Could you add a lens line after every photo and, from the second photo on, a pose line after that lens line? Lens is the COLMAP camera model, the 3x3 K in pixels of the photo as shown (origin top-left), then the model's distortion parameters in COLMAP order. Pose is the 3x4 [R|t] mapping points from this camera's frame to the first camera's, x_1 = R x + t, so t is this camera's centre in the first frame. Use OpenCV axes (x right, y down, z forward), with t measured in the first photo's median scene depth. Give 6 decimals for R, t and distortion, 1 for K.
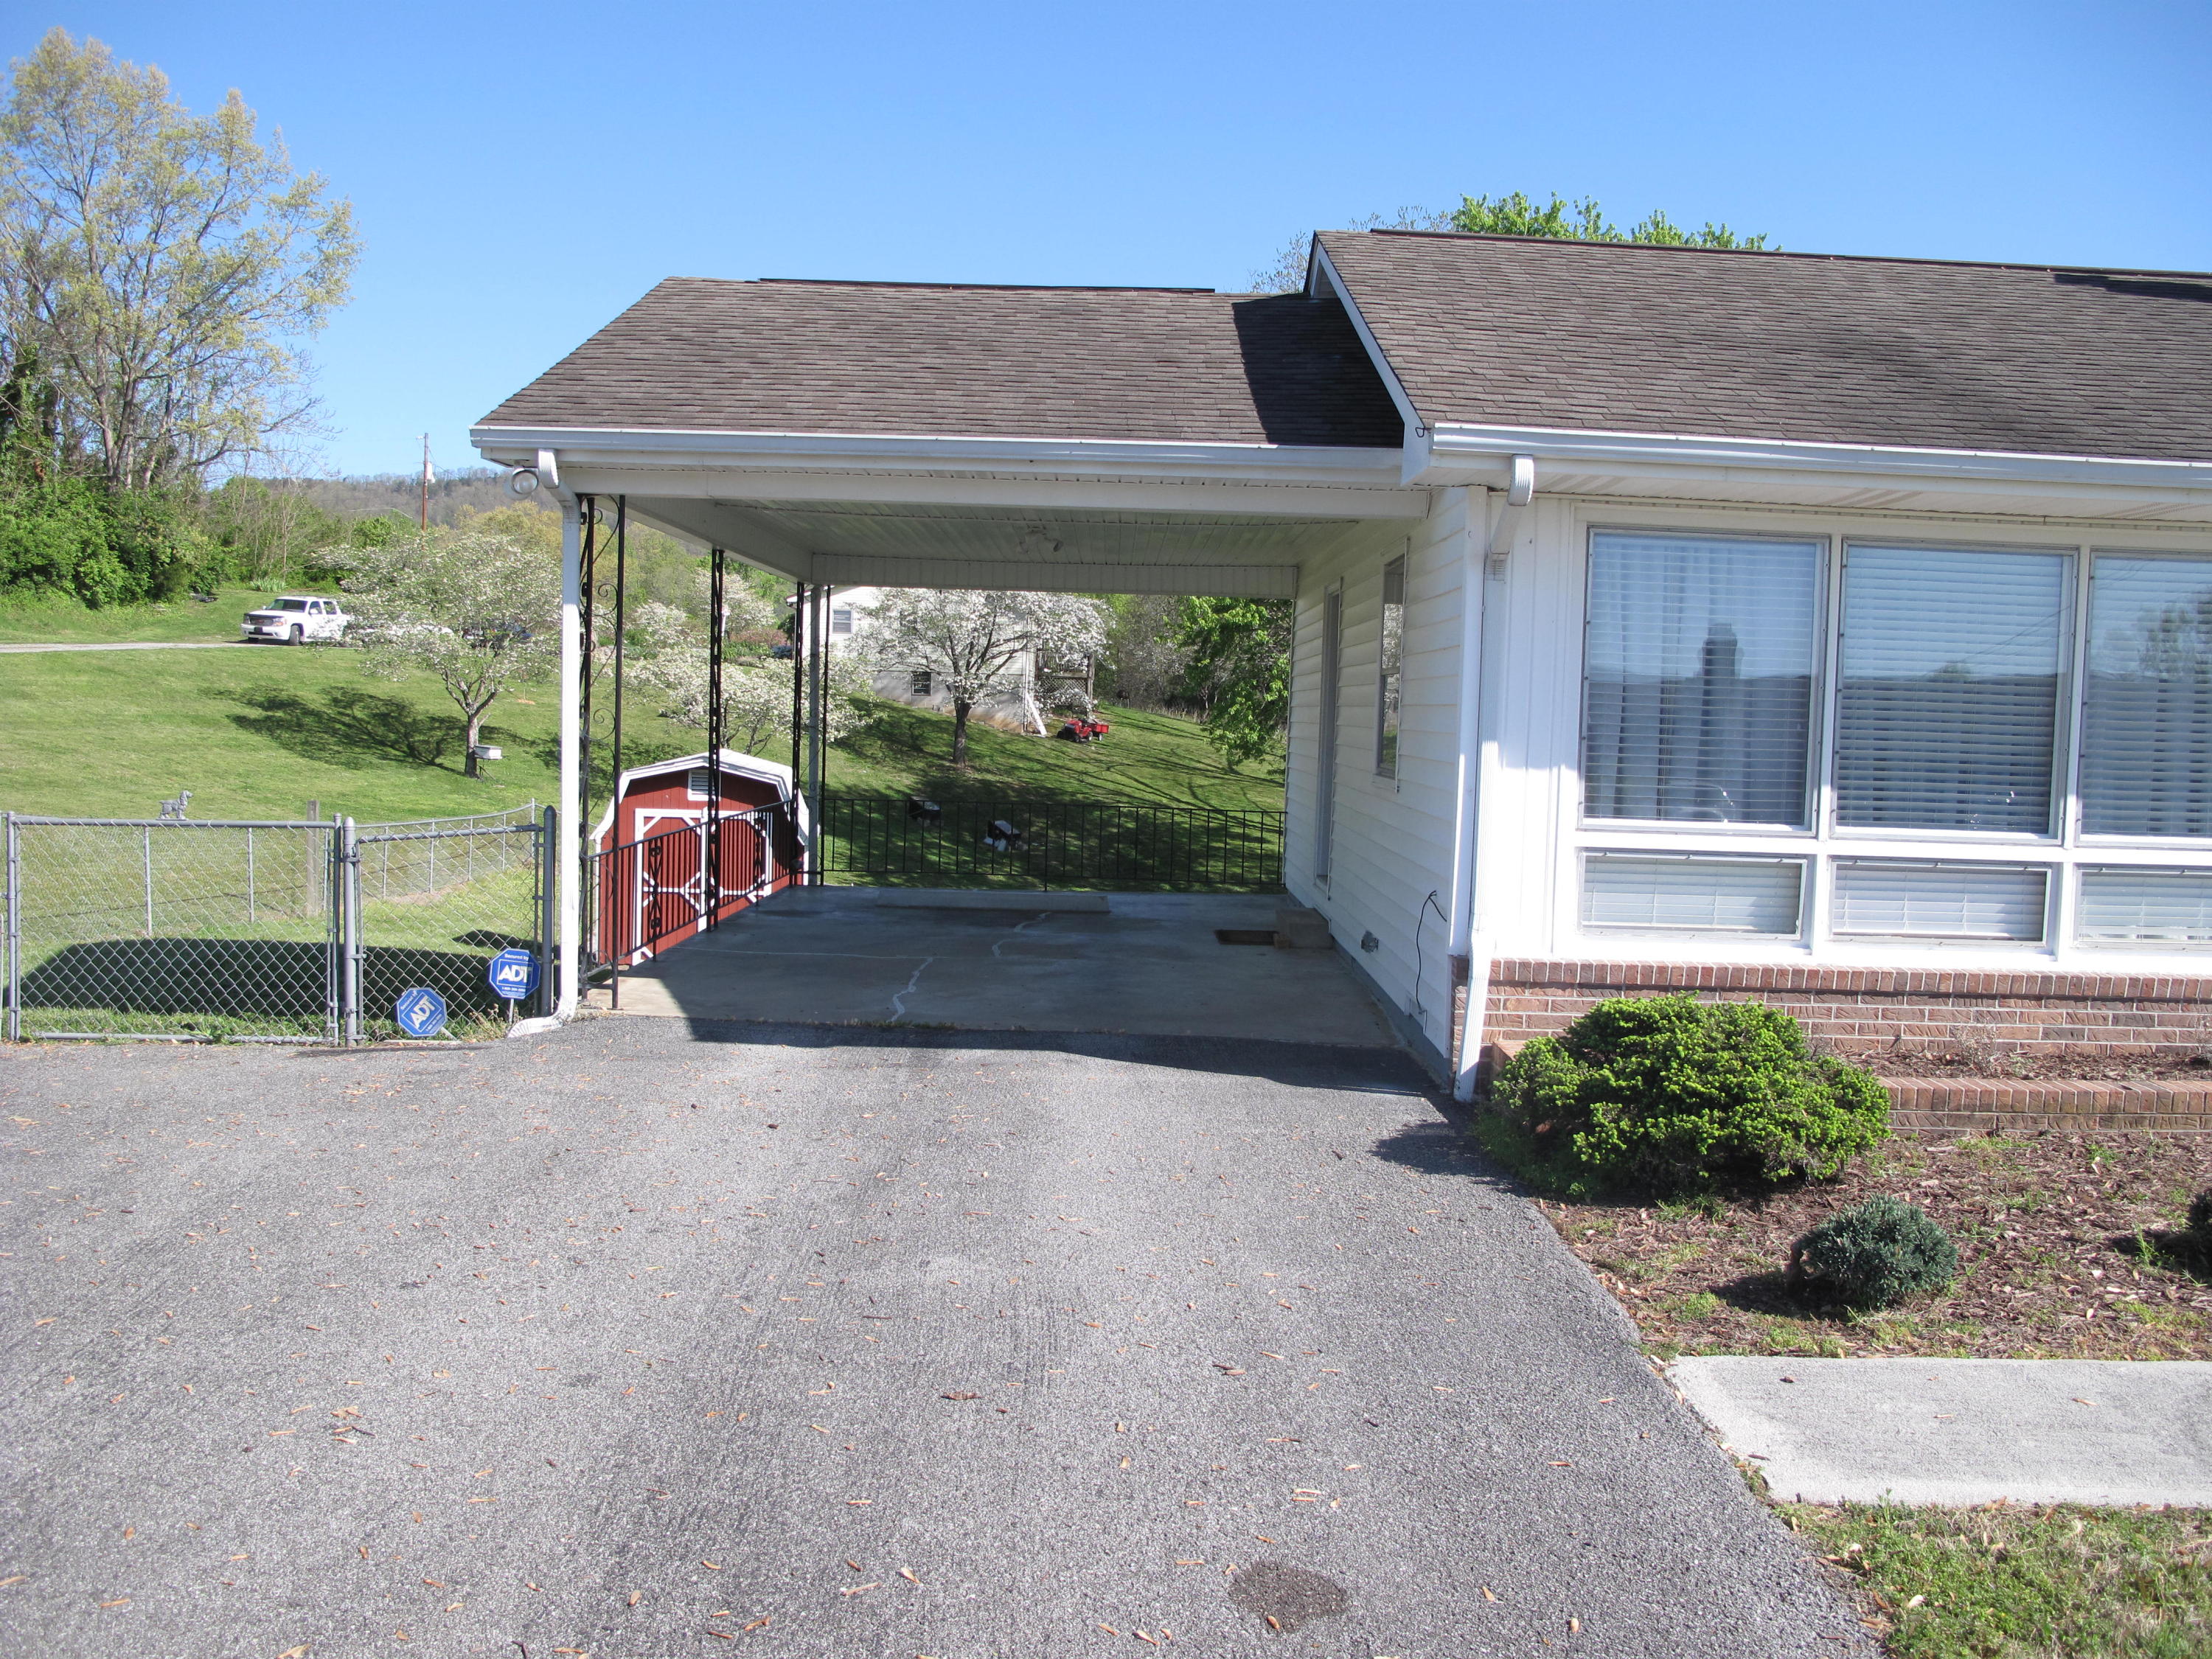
lens RADIAL K [[1839.5, 0, 1099.2], [0, 1839.5, 839.5], [0, 0, 1]] dist [-0.138168, 0.092790]
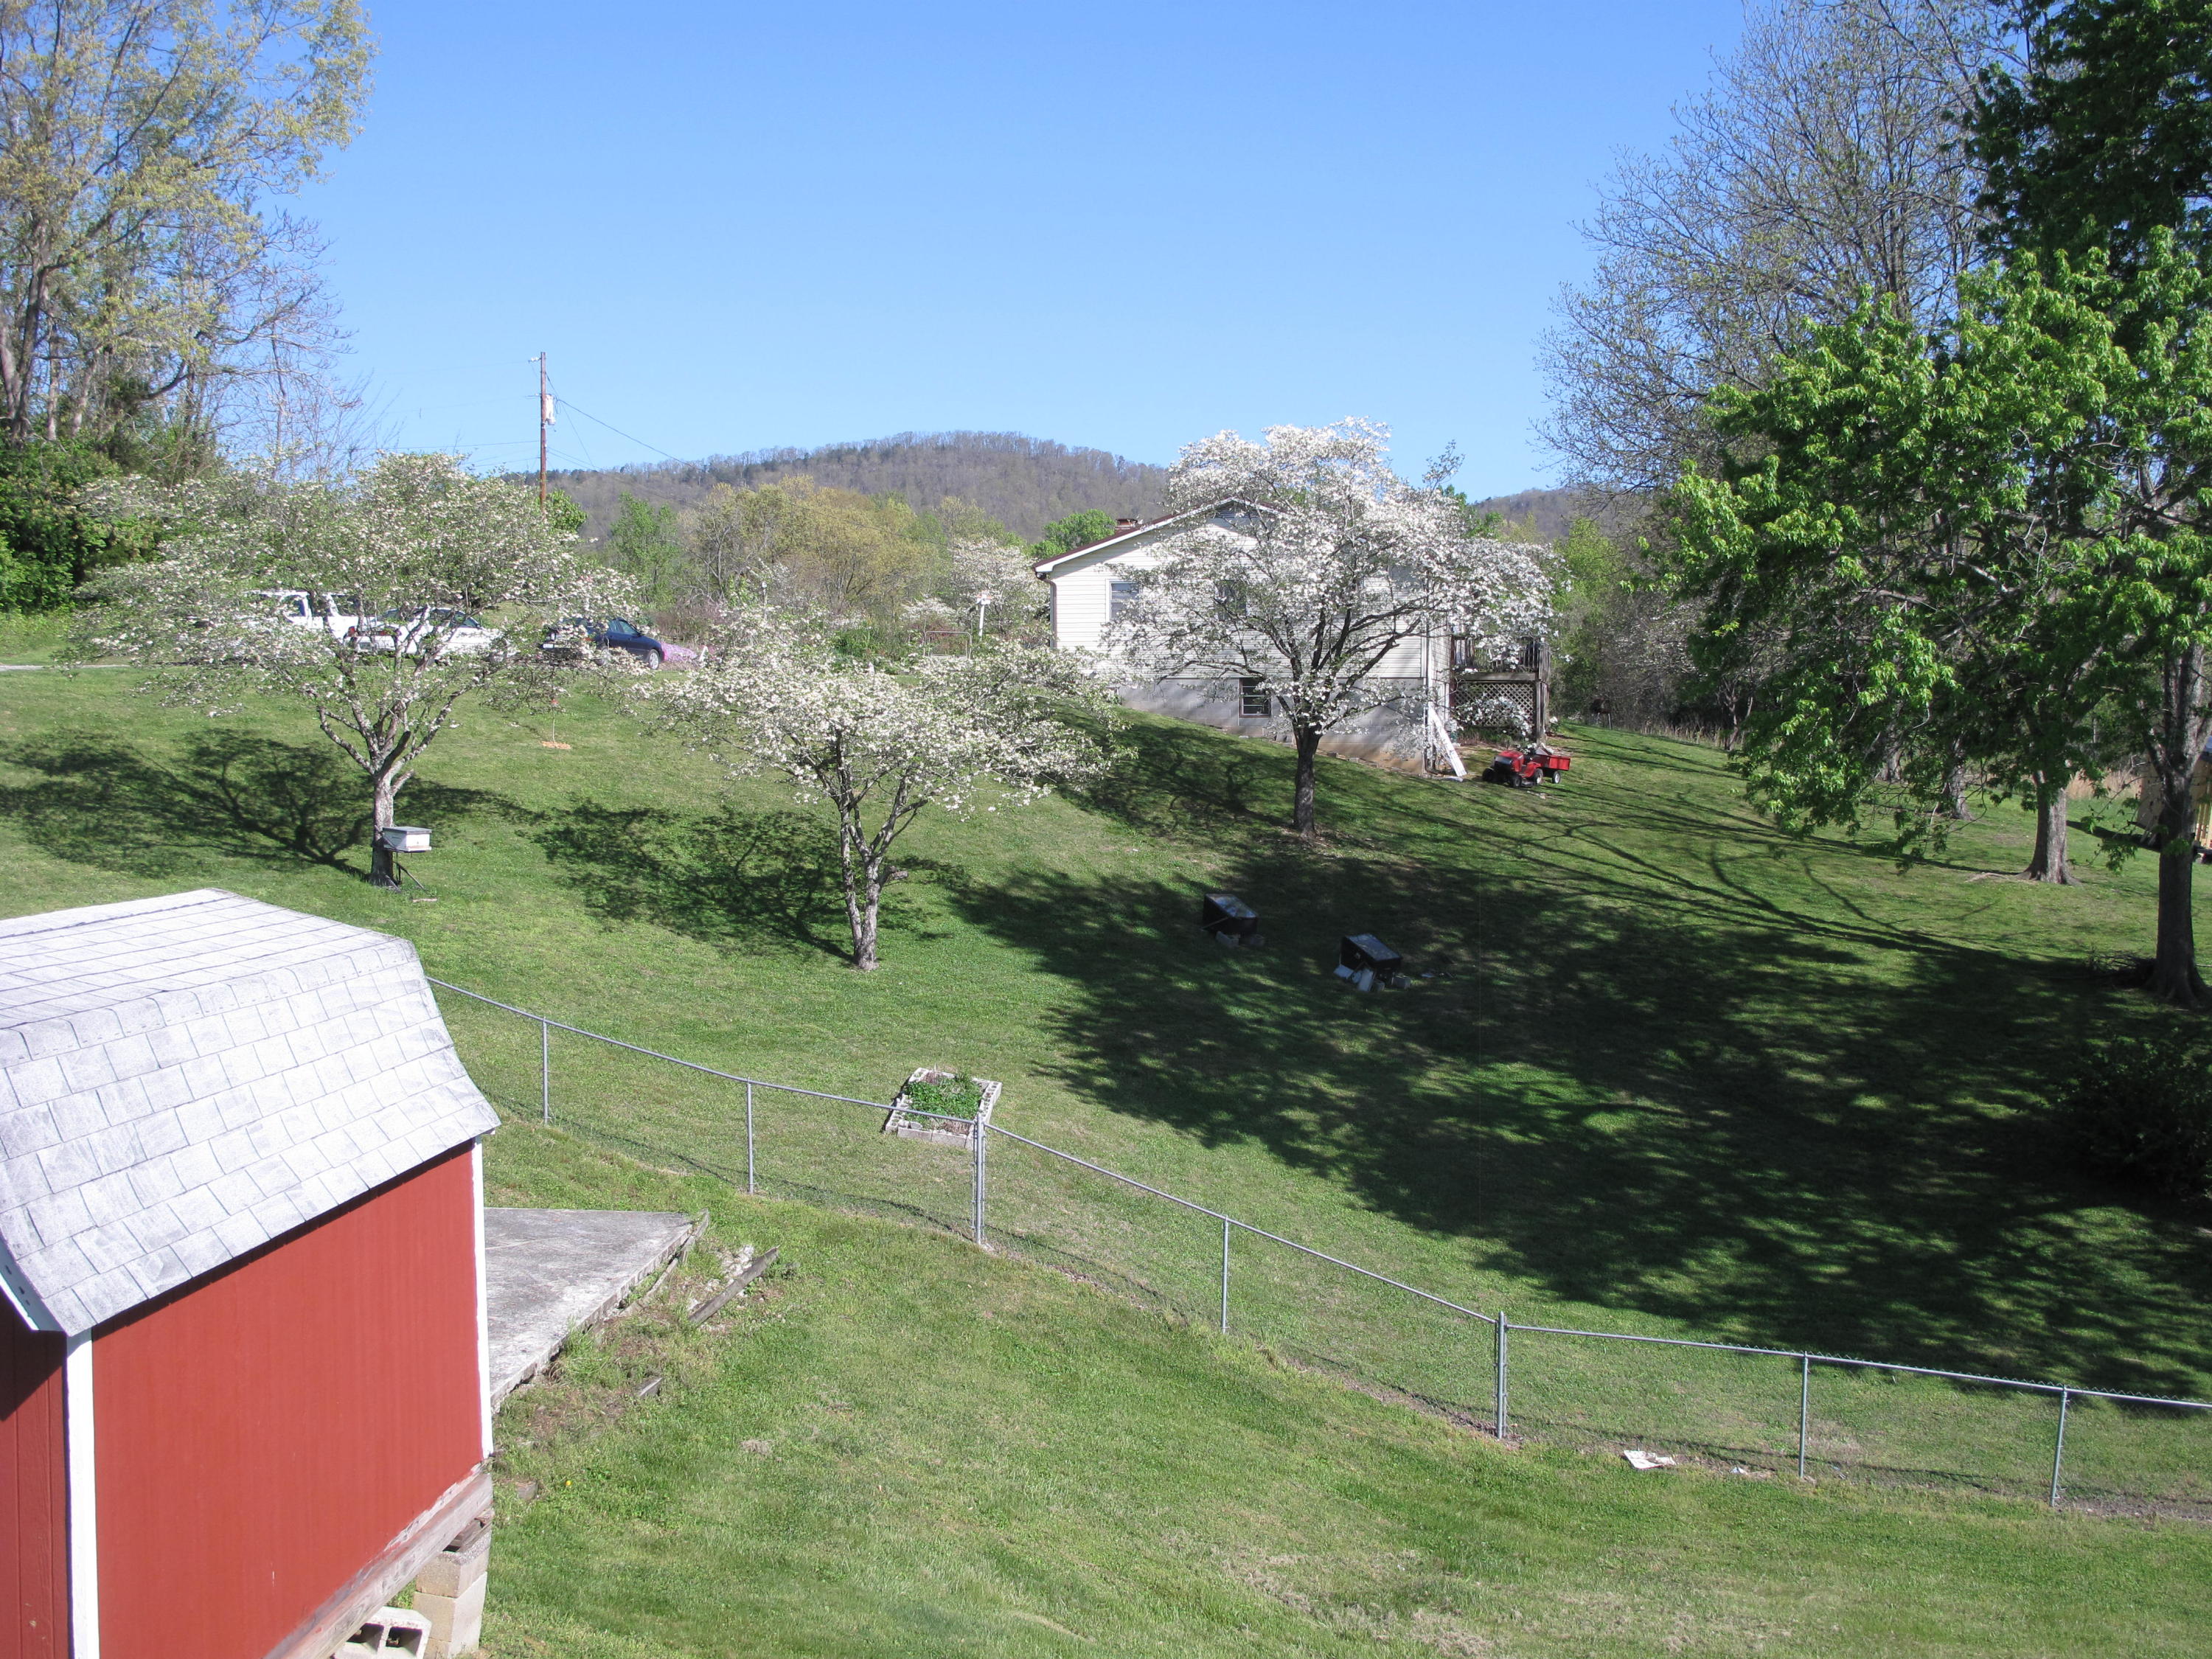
lens RADIAL K [[2424.4, 0, 1104.7], [0, 2424.4, 761.7], [0, 0, 1]] dist [-0.095944, 0.000000]
pose [[0.980097, -0.028174, -0.196512, 0.013405], [0.016149, 0.997913, -0.062525, -0.017249], [0.197863, 0.058107, 0.978506, 0.245021]]
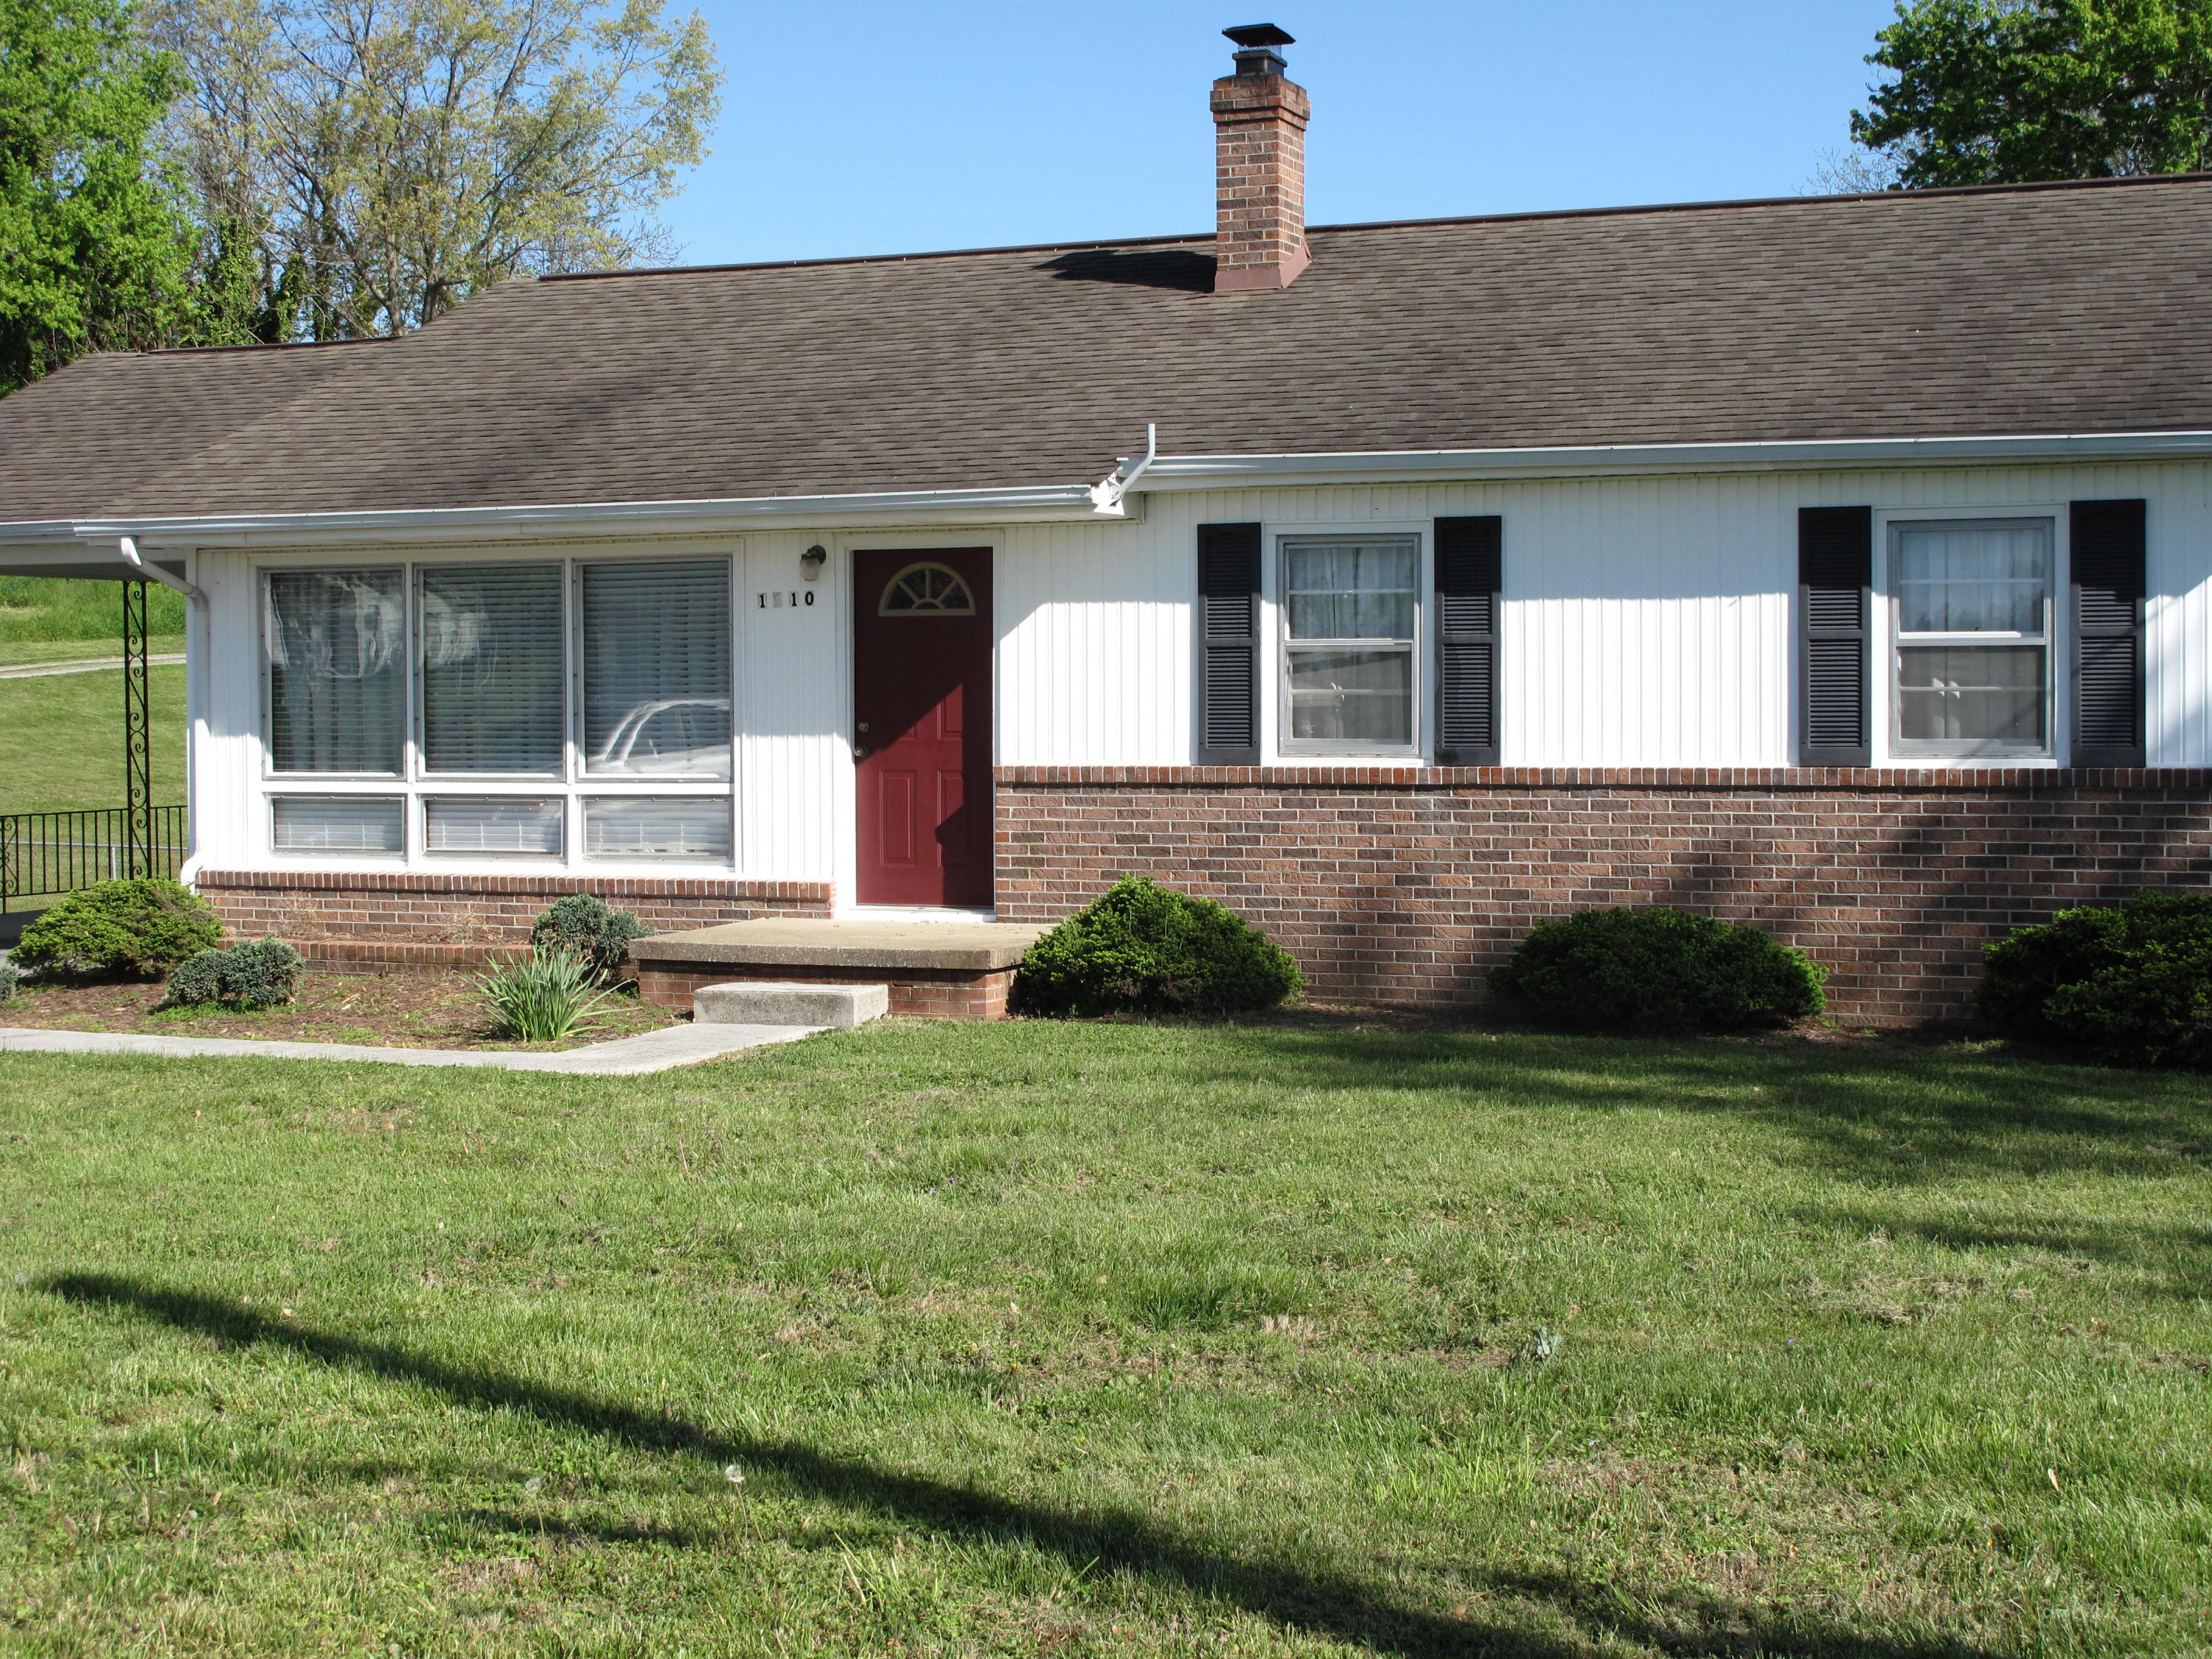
lens RADIAL K [[3201.0, 0, 1098.6], [0, 3201.0, 829.8], [0, 0, 1]] dist [-0.093835, 0.000000]
pose [[0.926142, -0.020582, -0.376612, 0.224885], [0.008846, 0.999421, -0.032864, 0.015063], [0.377071, 0.027105, 0.925788, -0.132765]]
